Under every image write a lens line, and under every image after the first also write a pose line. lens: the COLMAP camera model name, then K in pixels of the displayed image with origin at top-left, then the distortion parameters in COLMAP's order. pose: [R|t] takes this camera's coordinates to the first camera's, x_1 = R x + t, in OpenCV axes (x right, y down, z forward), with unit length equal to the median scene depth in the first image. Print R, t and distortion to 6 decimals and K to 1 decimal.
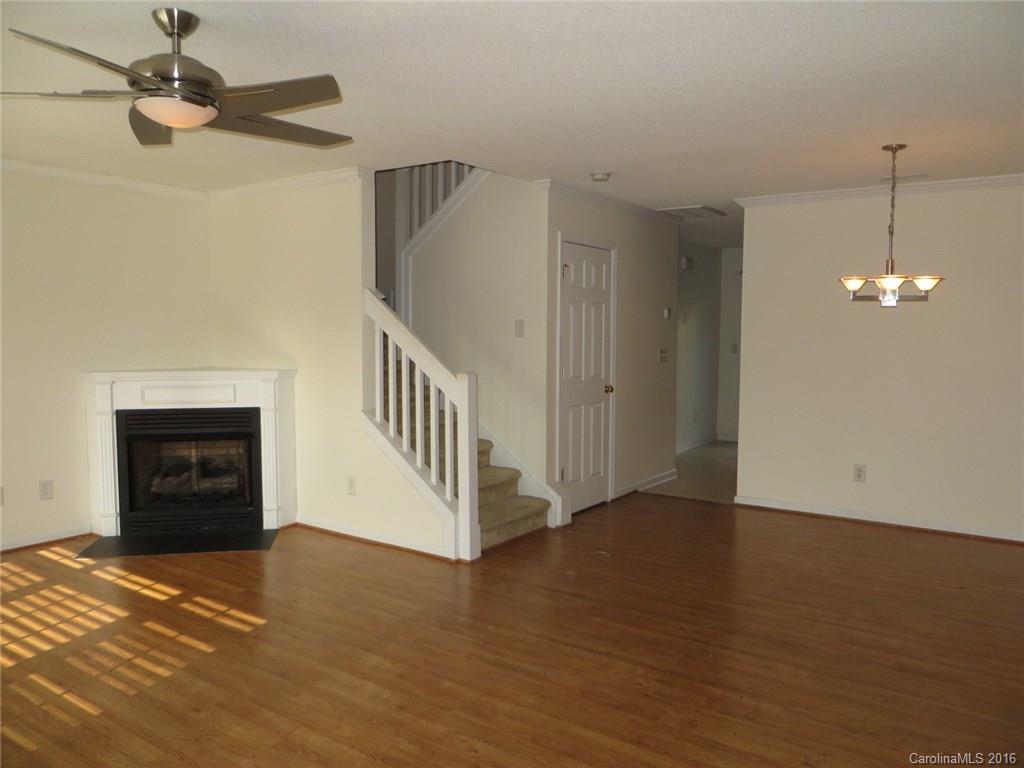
lens RADIAL K [[766.2, 0, 516.1], [0, 766.2, 380.9], [0, 0, 1]] dist [-0.013547, 0.004639]
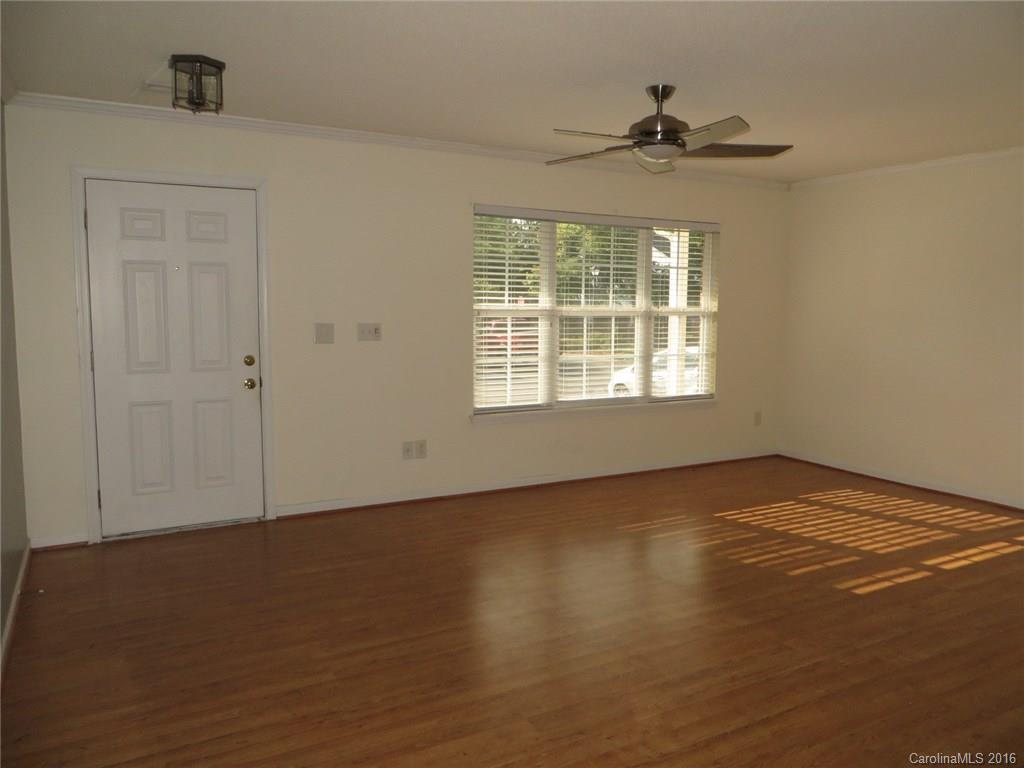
lens RADIAL K [[766.2, 0, 516.1], [0, 766.2, 380.9], [0, 0, 1]] dist [-0.013547, 0.004639]
pose [[-0.439724, 0.078580, -0.894689, 0.845692], [-0.058529, 0.991540, 0.115853, -0.057001], [0.896224, 0.103309, -0.431405, 1.157813]]
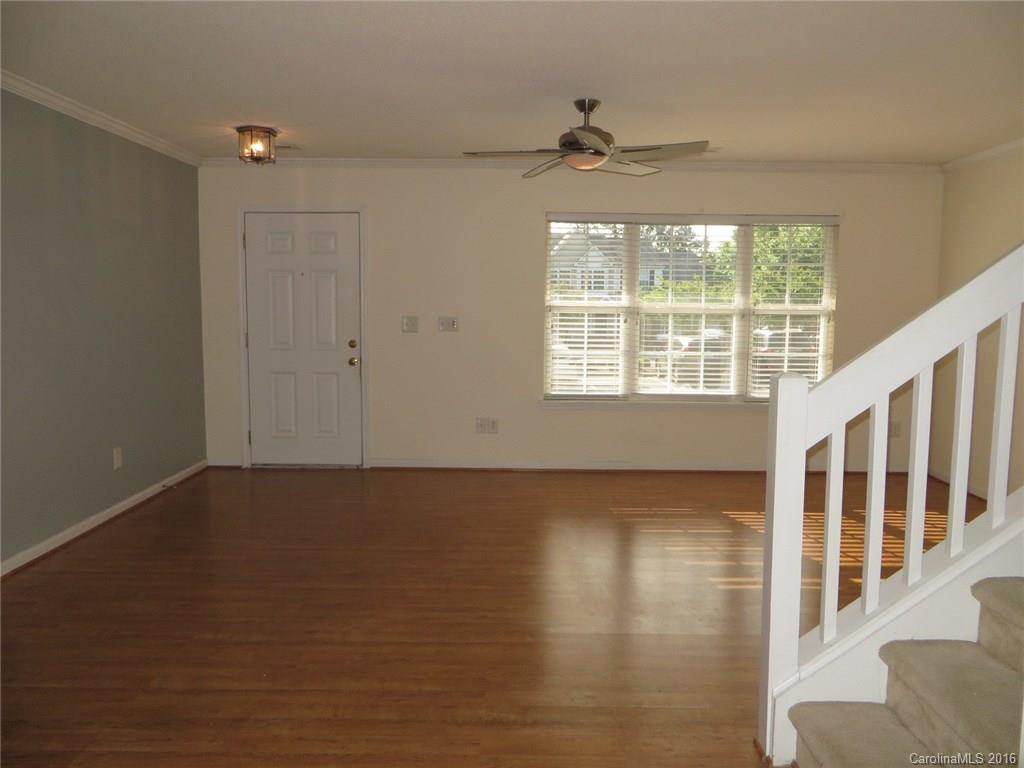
lens RADIAL K [[766.2, 0, 516.1], [0, 766.2, 380.9], [0, 0, 1]] dist [-0.013547, 0.004639]
pose [[-0.827813, 0.040882, -0.559513, 0.498907], [-0.045446, 0.989176, 0.139516, -0.089356], [0.559160, 0.140921, -0.816995, 1.857920]]
